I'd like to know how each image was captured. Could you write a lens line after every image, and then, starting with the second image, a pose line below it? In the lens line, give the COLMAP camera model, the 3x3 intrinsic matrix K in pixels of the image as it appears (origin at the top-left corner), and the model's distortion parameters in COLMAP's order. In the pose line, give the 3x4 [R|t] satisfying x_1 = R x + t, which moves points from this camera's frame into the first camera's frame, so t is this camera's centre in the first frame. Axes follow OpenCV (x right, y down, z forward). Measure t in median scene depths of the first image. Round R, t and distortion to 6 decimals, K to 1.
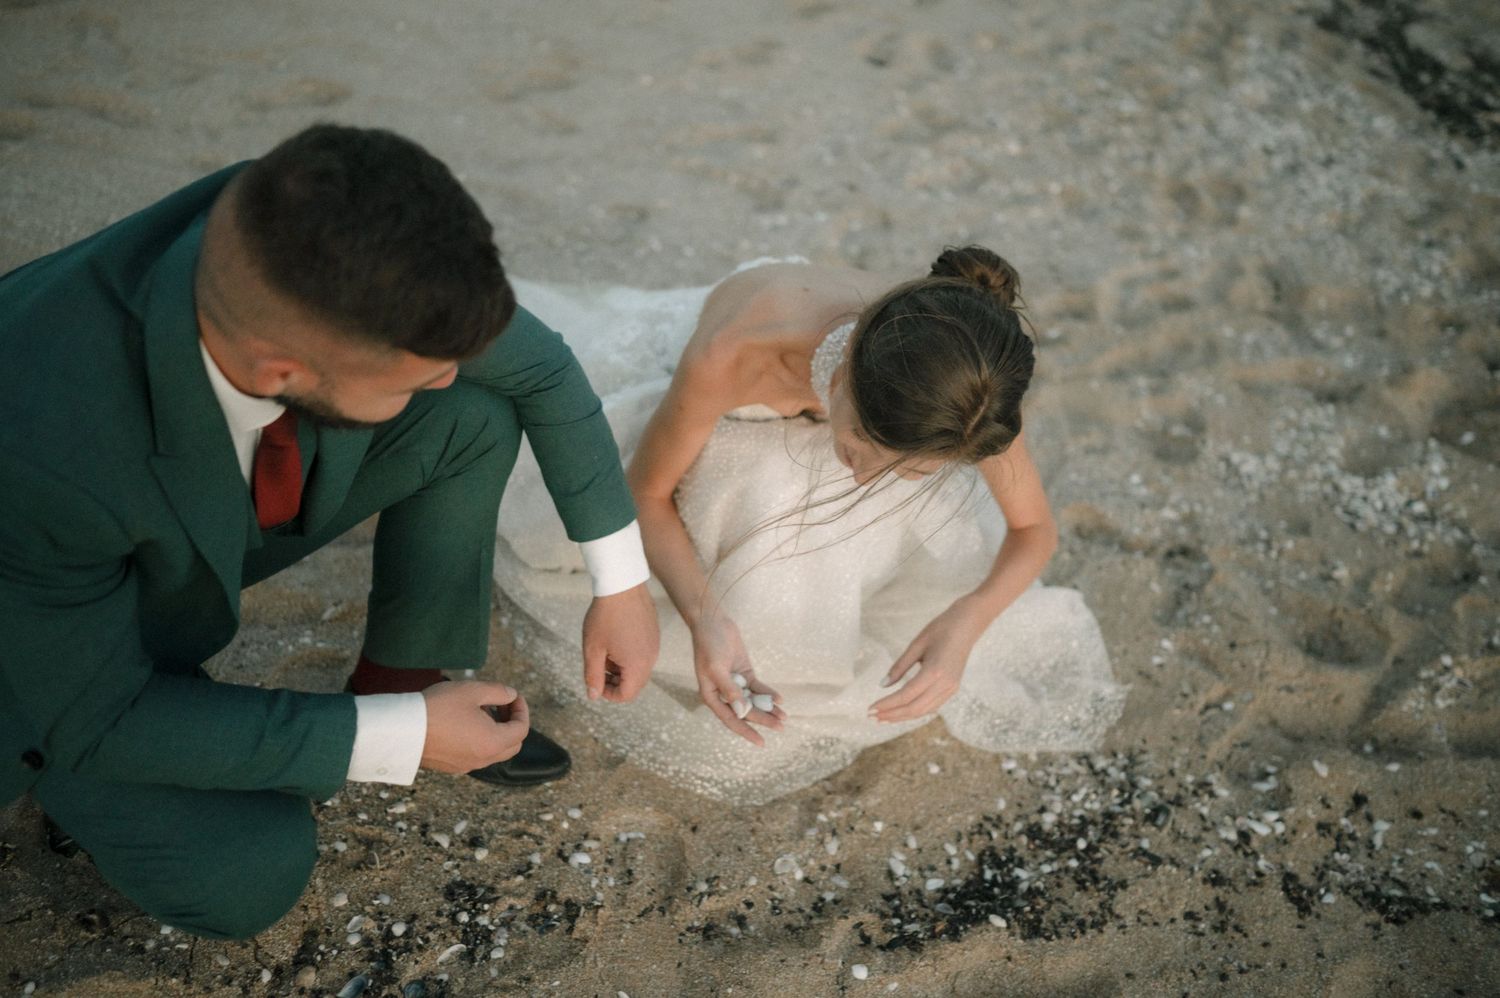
lens RADIAL K [[1439.5, 0, 750.4], [0, 1439.5, 501.8], [0, 0, 1]] dist [0.002500, 0.000000]
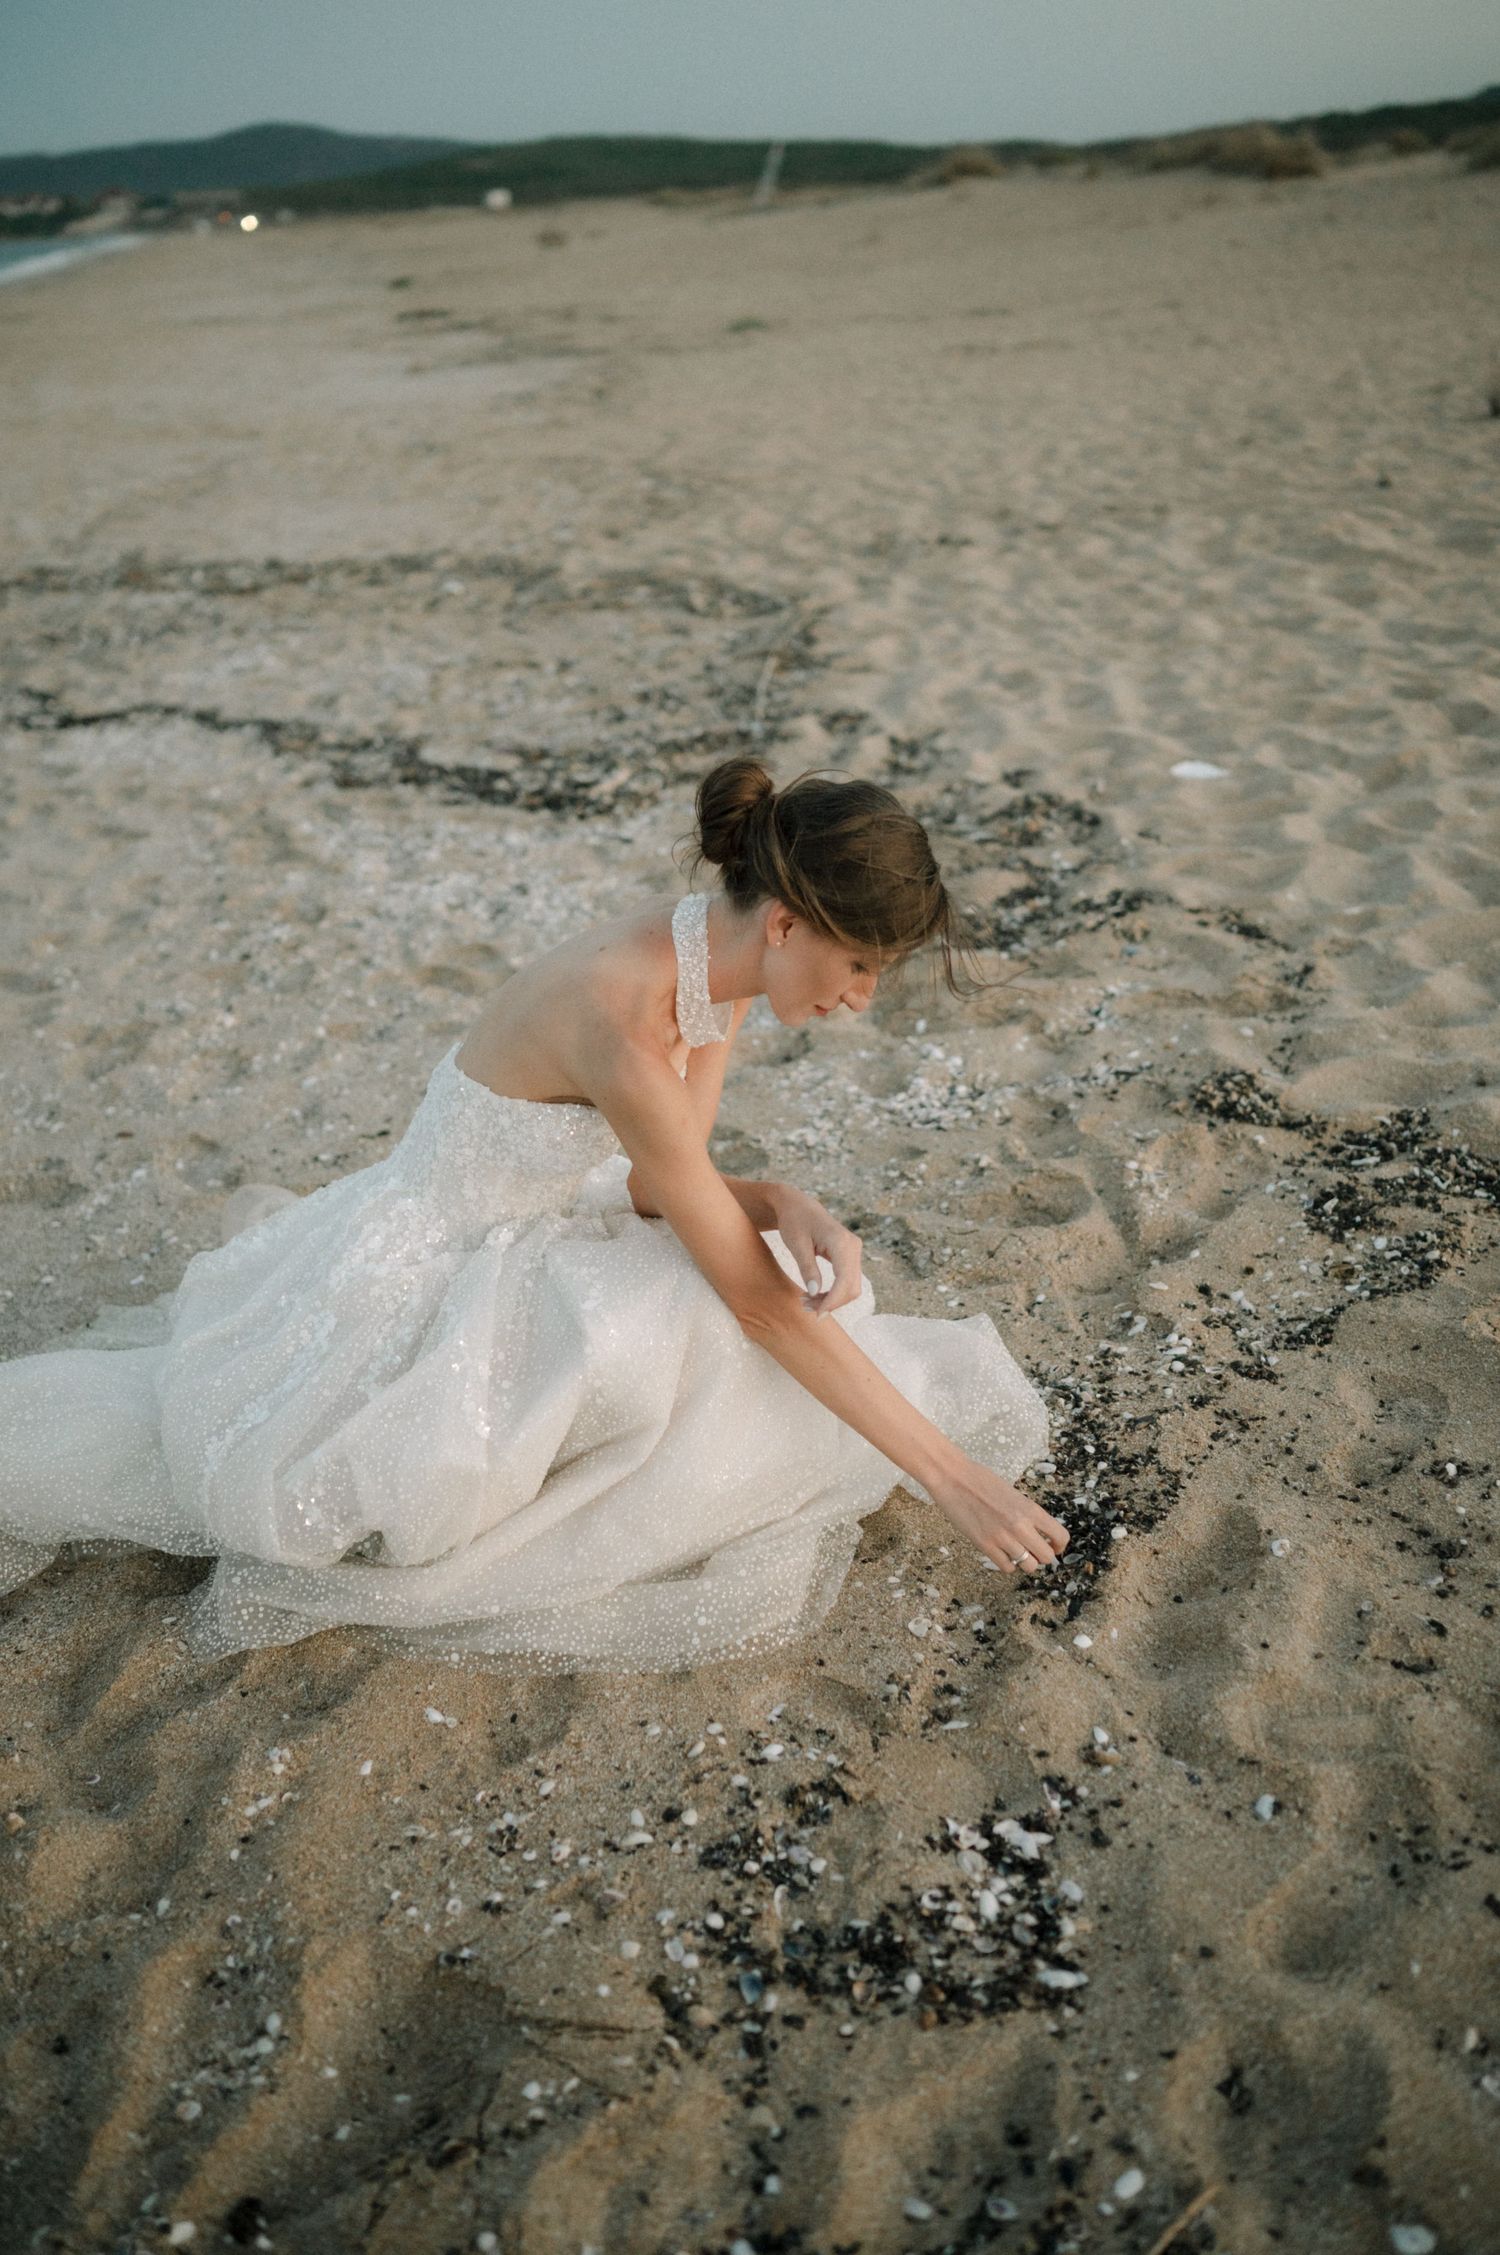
lens RADIAL K [[2164.1, 0, 745.4], [0, 2164.1, 1126.3], [0, 0, 1]] dist [0.002500, 0.000000]
pose [[0.688781, -0.442111, 0.574559, -0.629291], [0.558739, 0.828721, -0.032132, -0.013890], [-0.461943, 0.343161, 0.817832, -0.108318]]
